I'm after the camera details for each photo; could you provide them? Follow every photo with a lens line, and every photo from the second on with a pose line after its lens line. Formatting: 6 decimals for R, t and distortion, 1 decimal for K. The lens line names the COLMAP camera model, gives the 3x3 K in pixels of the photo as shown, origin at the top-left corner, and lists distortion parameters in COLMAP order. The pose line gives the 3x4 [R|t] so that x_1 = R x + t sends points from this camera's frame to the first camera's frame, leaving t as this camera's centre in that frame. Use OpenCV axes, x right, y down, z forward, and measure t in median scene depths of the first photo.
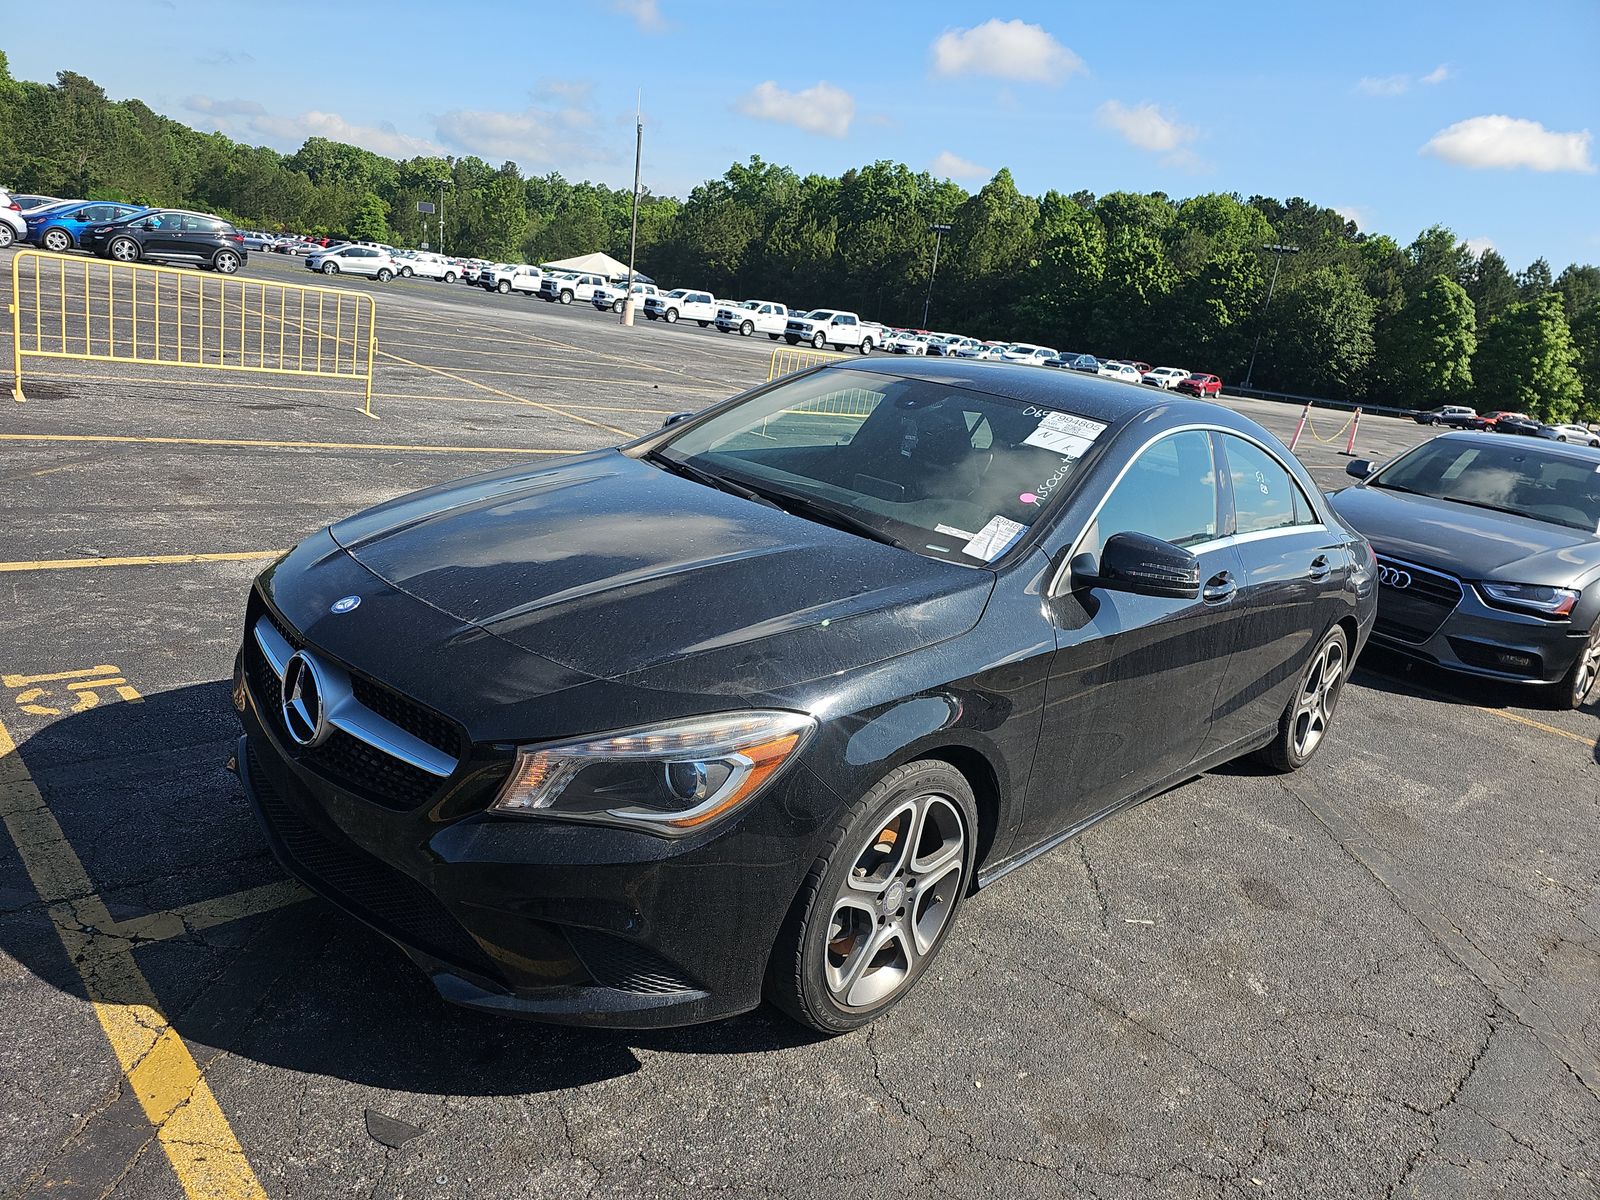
lens RADIAL K [[1077.1, 0, 800.8], [0, 1077.1, 589.4], [0, 0, 1]] dist [0.029060, -0.037040]
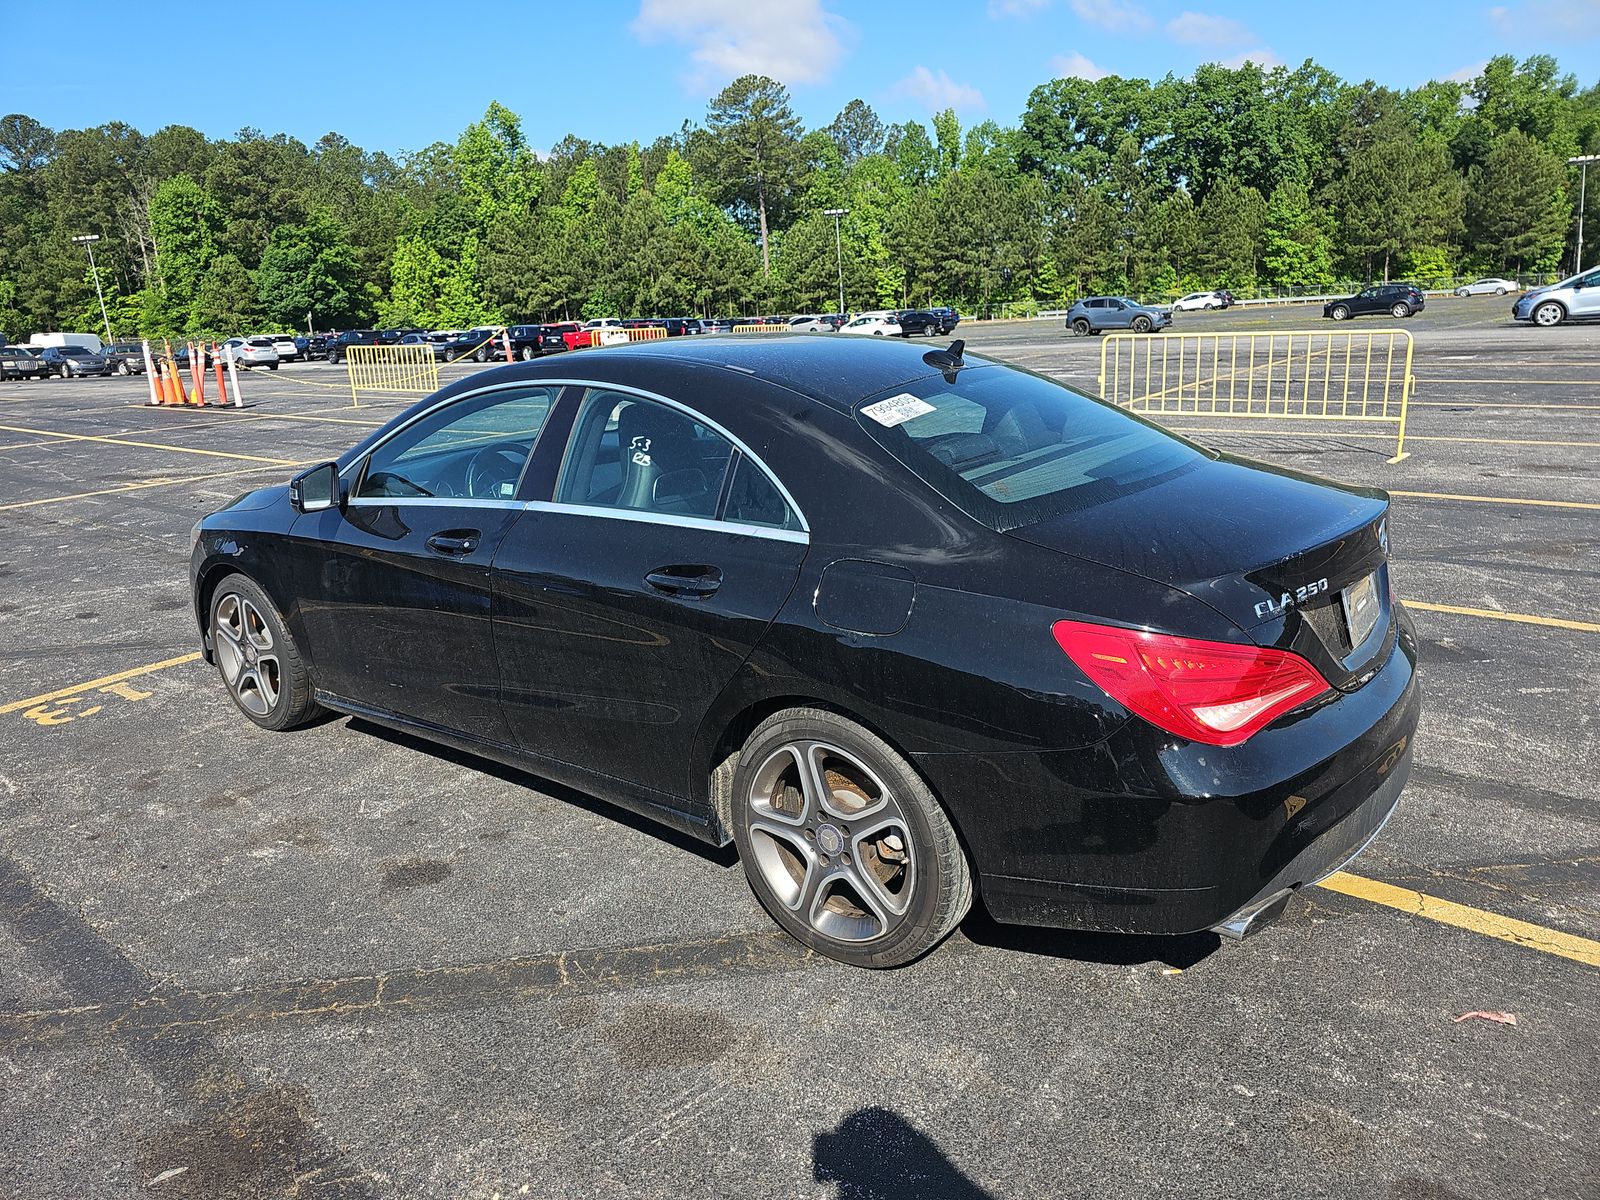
lens RADIAL K [[1072.5, 0, 794.9], [0, 1072.5, 576.9], [0, 0, 1]] dist [0.048390, -0.052228]
pose [[0.099106, 0.101866, -0.989849, 0.423735], [-0.201375, 0.976217, 0.080301, -0.032710], [0.974488, 0.191373, 0.117262, 0.365647]]
